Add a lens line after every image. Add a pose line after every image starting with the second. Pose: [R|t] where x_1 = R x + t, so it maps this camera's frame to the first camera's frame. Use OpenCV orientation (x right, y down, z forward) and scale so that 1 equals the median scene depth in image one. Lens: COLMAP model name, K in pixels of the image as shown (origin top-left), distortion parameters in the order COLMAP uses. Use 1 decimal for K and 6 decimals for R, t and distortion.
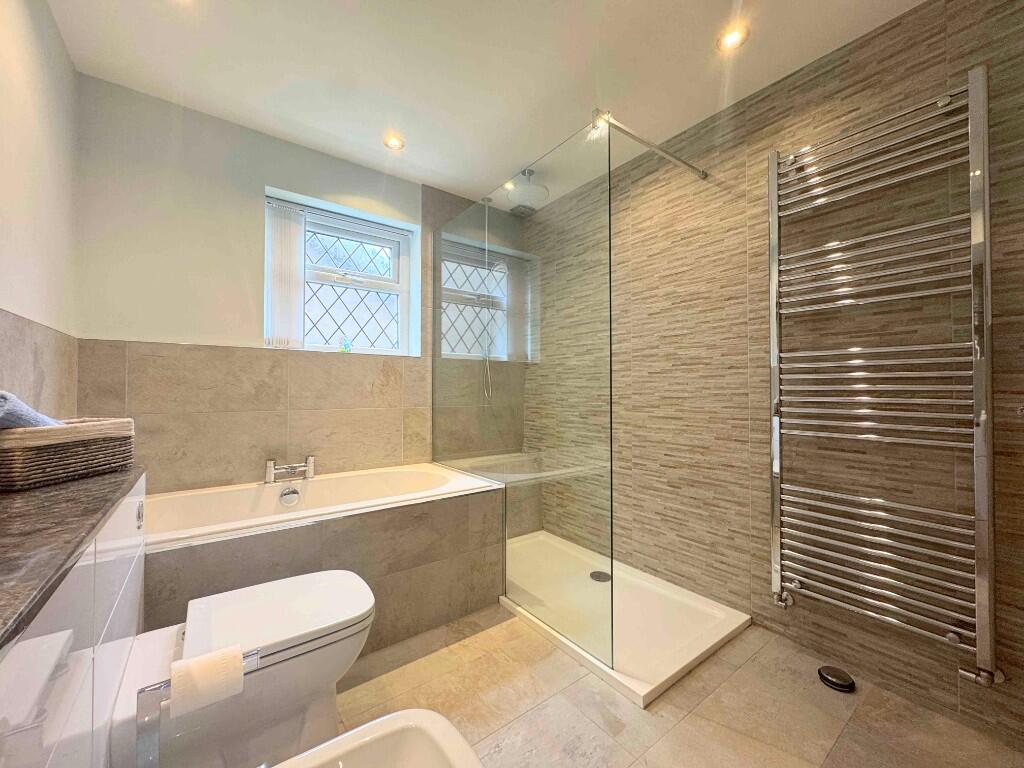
lens RADIAL K [[409.2, 0, 511.0], [0, 409.2, 386.2], [0, 0, 1]] dist [-0.004478, -0.000423]
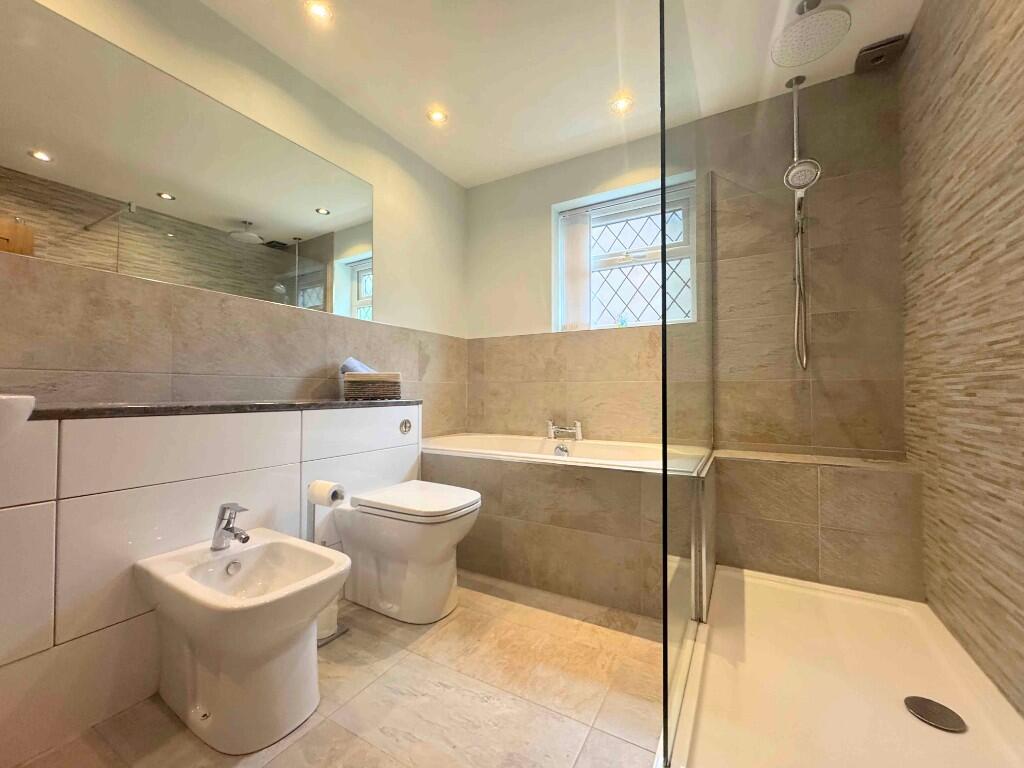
lens RADIAL K [[409.2, 0, 509.7], [0, 409.2, 384.3], [0, 0, 1]] dist [-0.004478, -0.000423]
pose [[0.389752, -0.017199, -0.920759, 0.494322], [0.007442, 0.999852, -0.015527, 0.082755], [0.920890, -0.000800, 0.389822, 0.367626]]
